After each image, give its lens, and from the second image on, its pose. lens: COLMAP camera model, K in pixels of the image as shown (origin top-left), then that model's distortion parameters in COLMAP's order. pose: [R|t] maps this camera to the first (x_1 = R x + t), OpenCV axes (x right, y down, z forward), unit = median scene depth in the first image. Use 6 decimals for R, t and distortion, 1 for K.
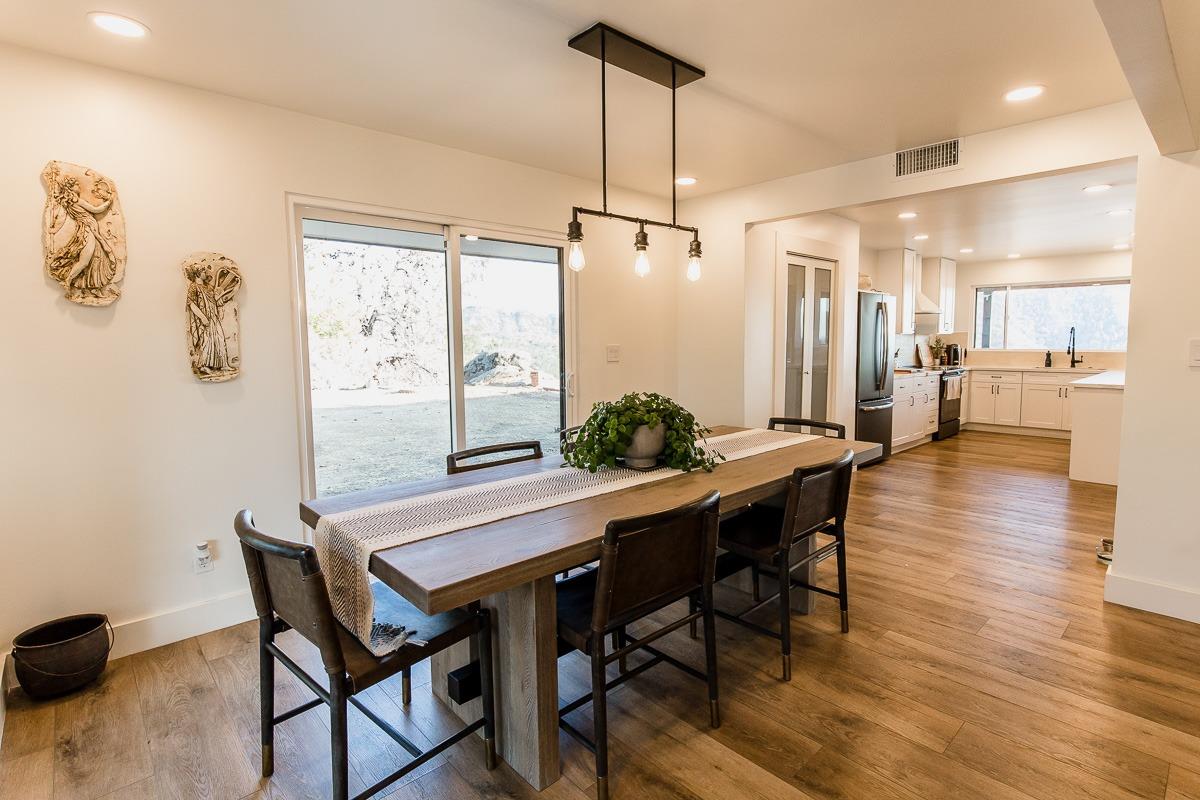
lens RADIAL K [[586.4, 0, 624.0], [0, 586.4, 386.6], [0, 0, 1]] dist [-0.000828, -0.000240]
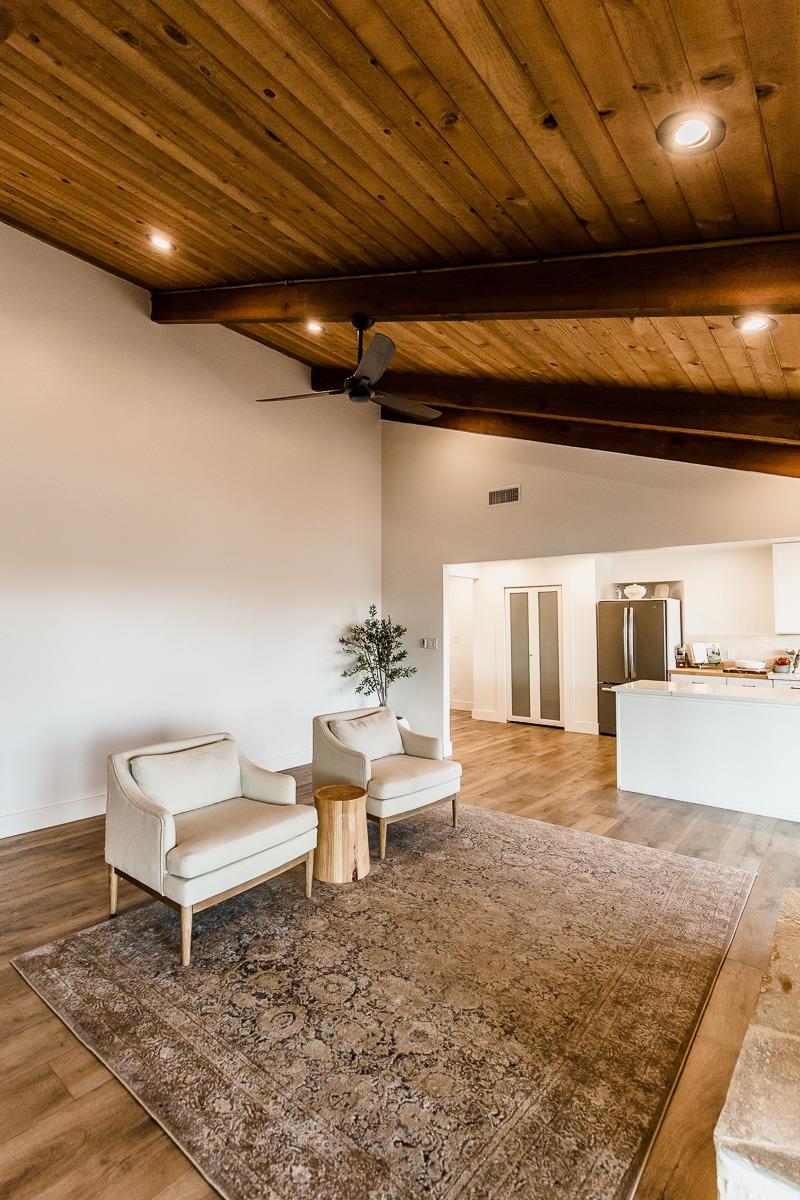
lens RADIAL K [[559.2, 0, 393.4], [0, 559.2, 601.0], [0, 0, 1]] dist [-0.003905, -0.000595]
pose [[0.108616, -0.036653, -0.993408, 3.542998], [-0.083777, 0.995427, -0.045887, -0.135835], [0.990547, 0.088209, 0.105048, 0.829165]]
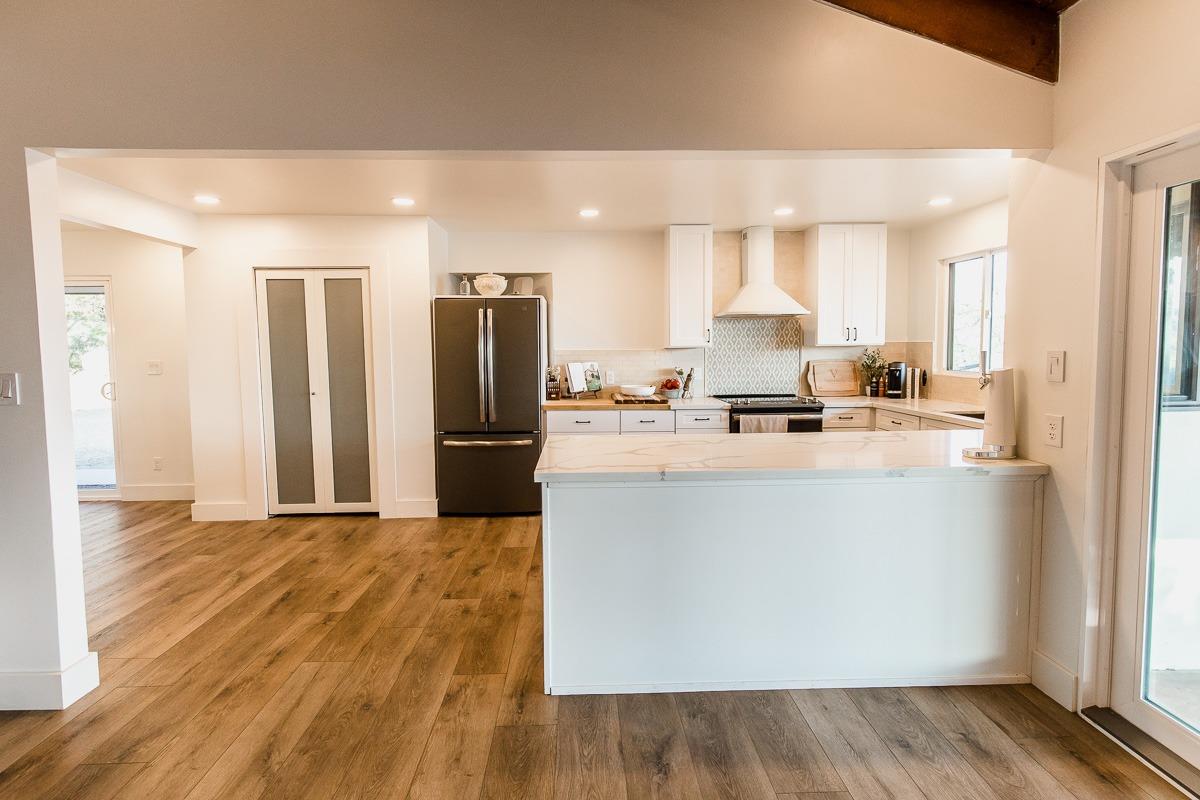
lens RADIAL K [[564.5, 0, 596.7], [0, 564.5, 379.5], [0, 0, 1]] dist [0.002146, -0.000149]
pose [[0.738529, 0.040162, -0.673024, 2.369689], [-0.050597, 0.998711, 0.004075, -0.136950], [0.672320, 0.031043, 0.739609, 1.228220]]
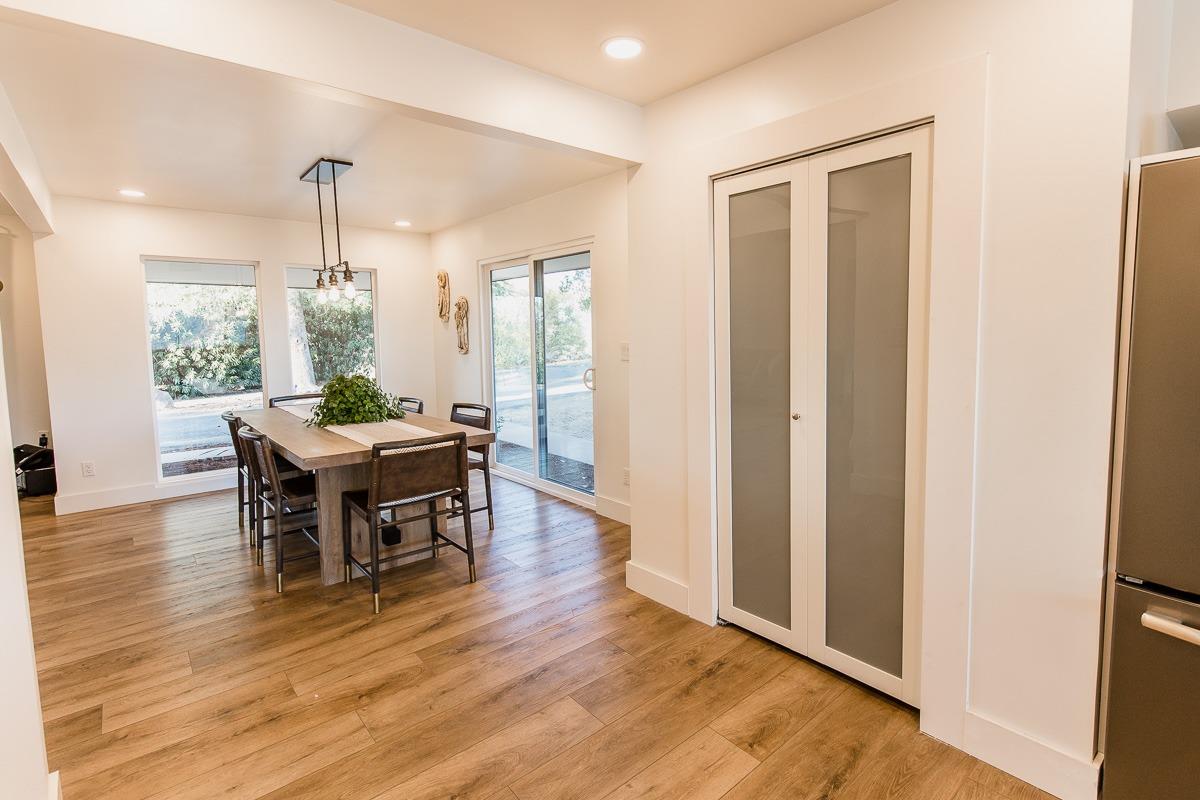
lens RADIAL K [[574.9, 0, 625.0], [0, 574.9, 376.3], [0, 0, 1]] dist [0.002022, -0.001067]
pose [[-0.041126, 0.087671, -0.995300, 1.448979], [-0.069464, 0.993482, 0.090381, -0.162837], [0.996736, 0.072855, -0.034768, 1.686769]]
